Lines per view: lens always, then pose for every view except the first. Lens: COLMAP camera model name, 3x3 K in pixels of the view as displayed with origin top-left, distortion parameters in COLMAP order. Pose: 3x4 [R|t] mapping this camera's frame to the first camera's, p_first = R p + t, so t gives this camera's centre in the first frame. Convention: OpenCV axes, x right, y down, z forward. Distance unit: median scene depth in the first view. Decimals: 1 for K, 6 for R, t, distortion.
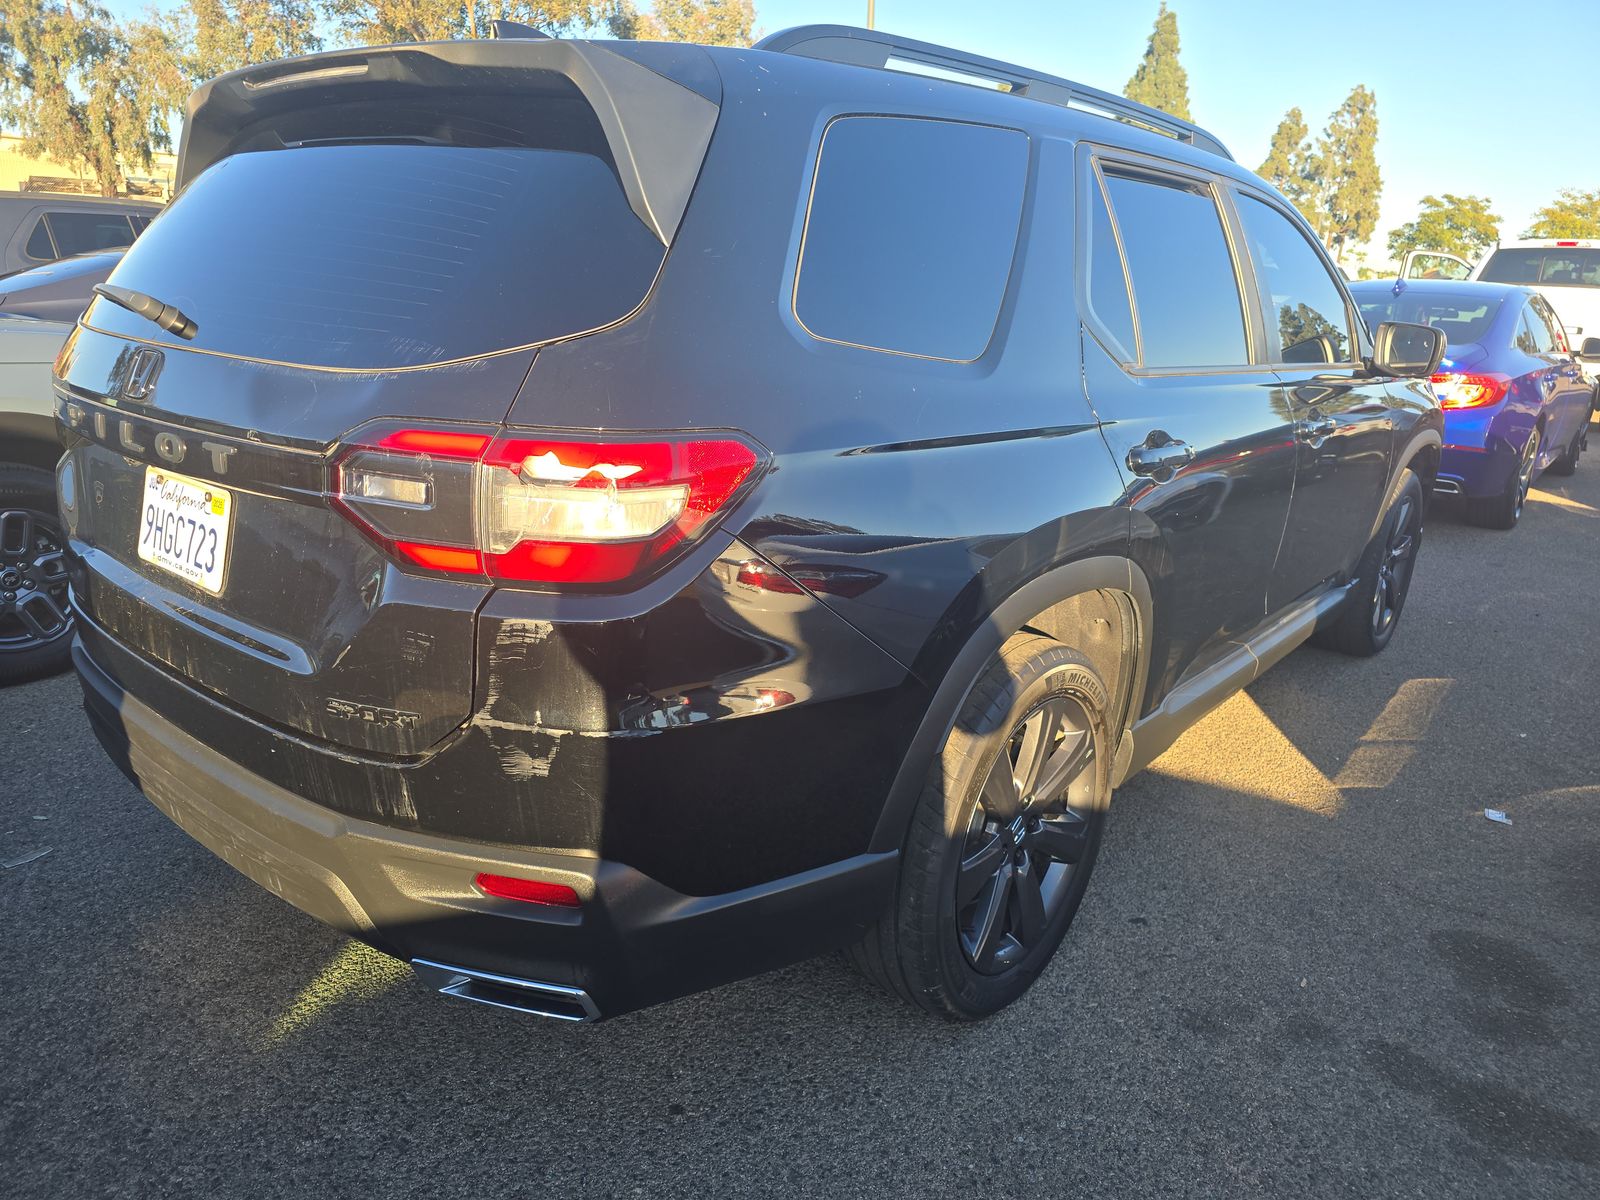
lens RADIAL K [[1063.6, 0, 799.4], [0, 1063.6, 595.3], [0, 0, 1]] dist [0.033892, -0.035376]
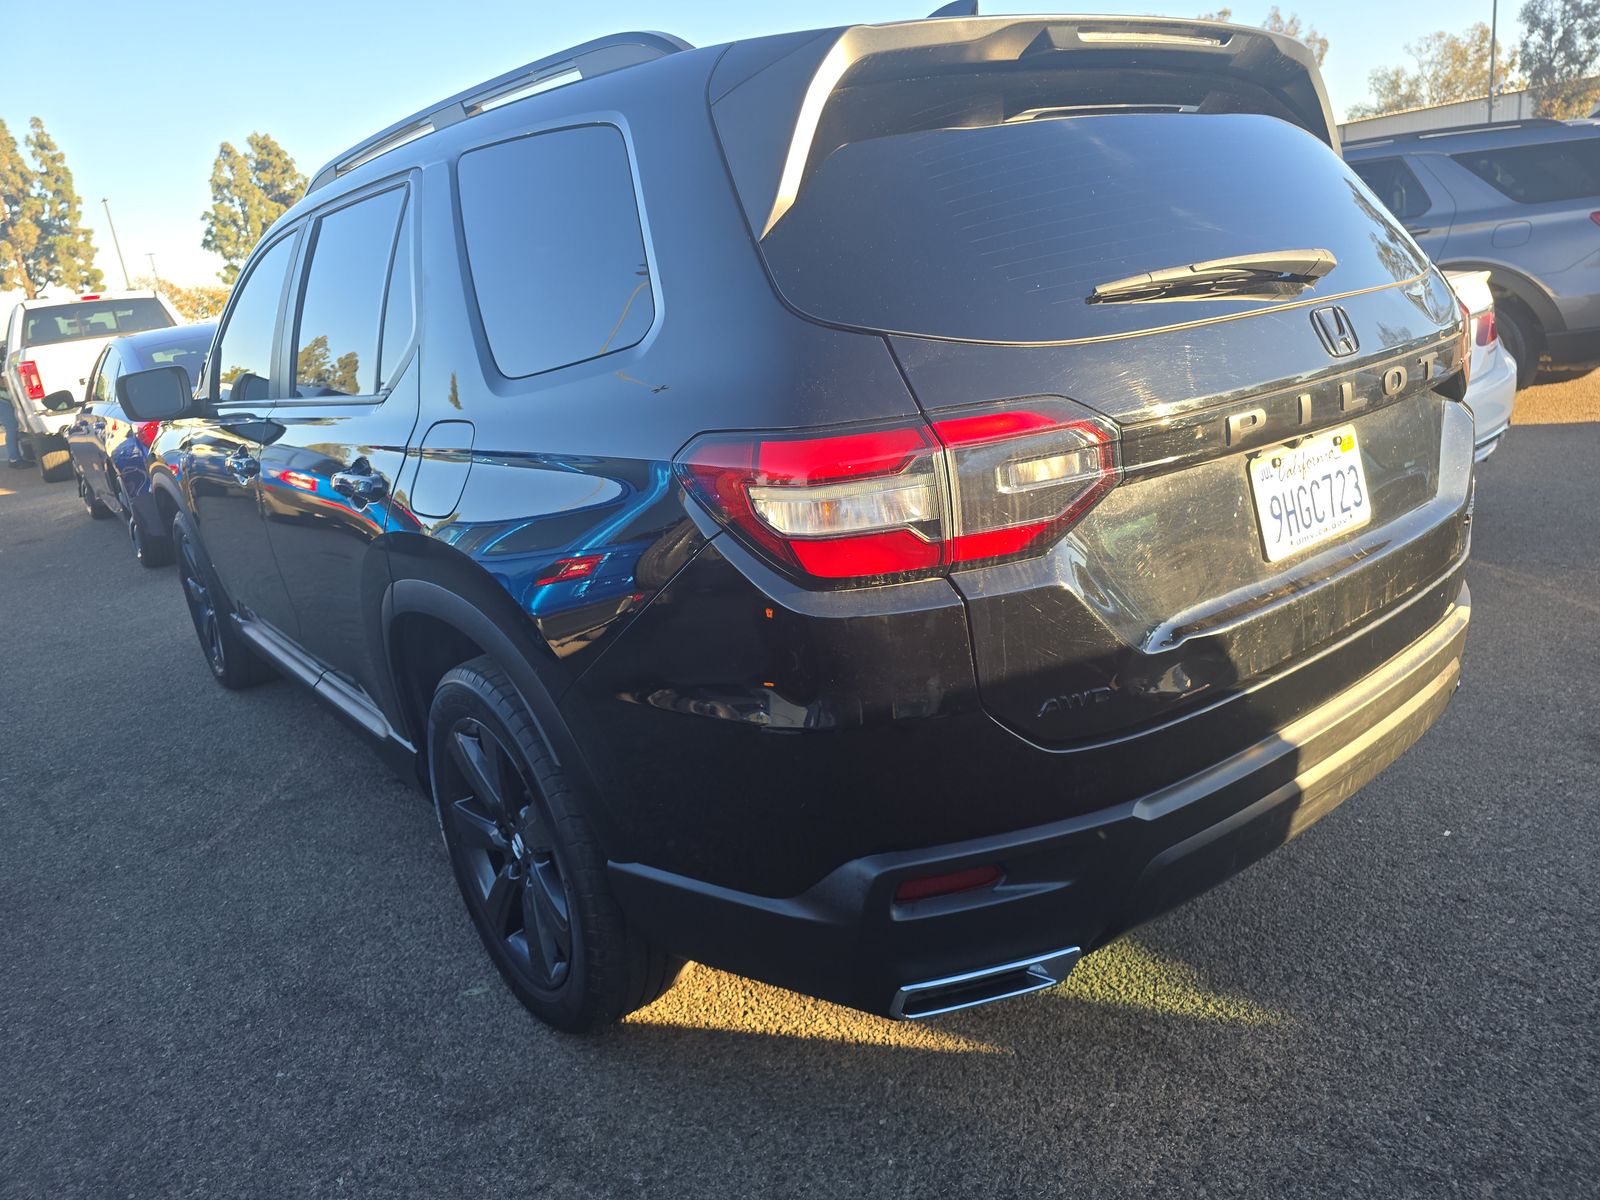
lens RADIAL K [[1063.6, 0, 795.5], [0, 1063.6, 603.9], [0, 0, 1]] dist [0.033892, -0.035376]
pose [[0.203476, -0.341531, 0.917581, -1.118041], [0.390322, 0.887788, 0.243887, -0.275006], [-0.897912, 0.308527, 0.313950, 0.807490]]
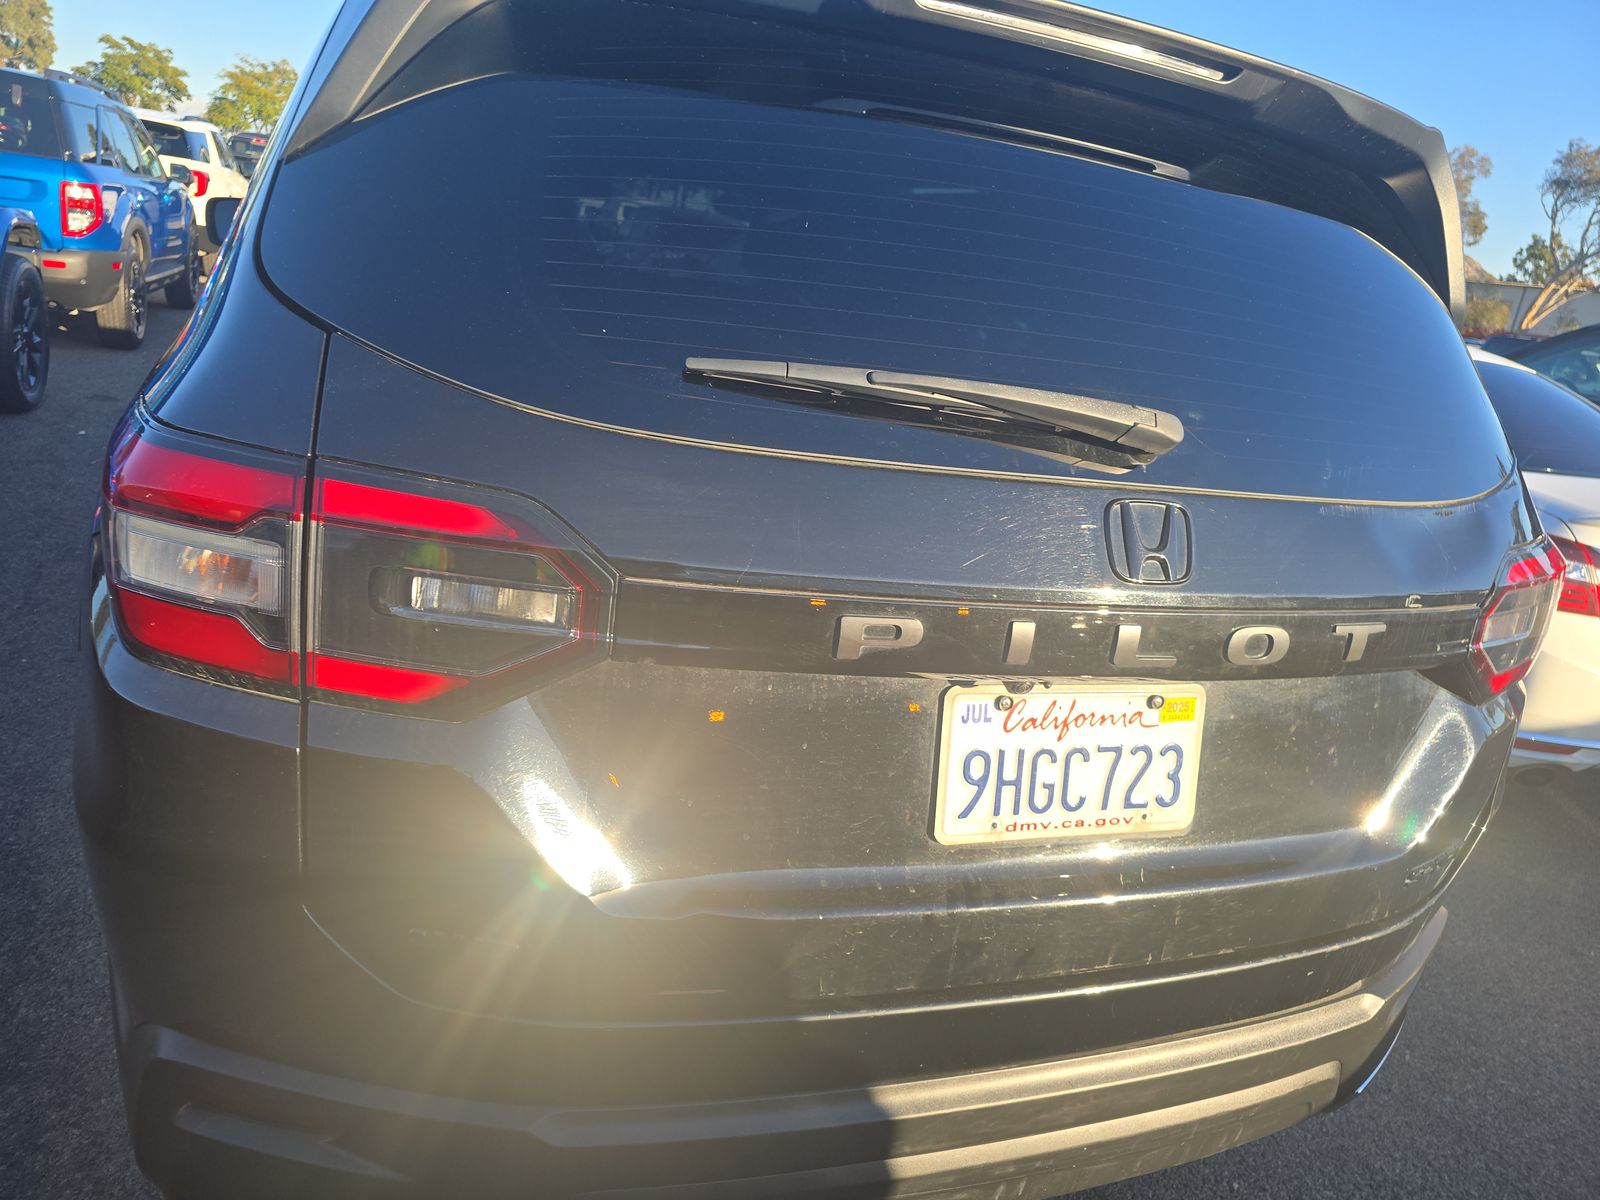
lens RADIAL K [[1063.6, 0, 803.0], [0, 1063.6, 601.8], [0, 0, 1]] dist [0.033892, -0.035376]
pose [[0.501074, -0.229763, 0.834346, -0.815797], [0.120628, 0.973243, 0.195568, -0.210121], [-0.856956, 0.002652, 0.515383, 0.572513]]
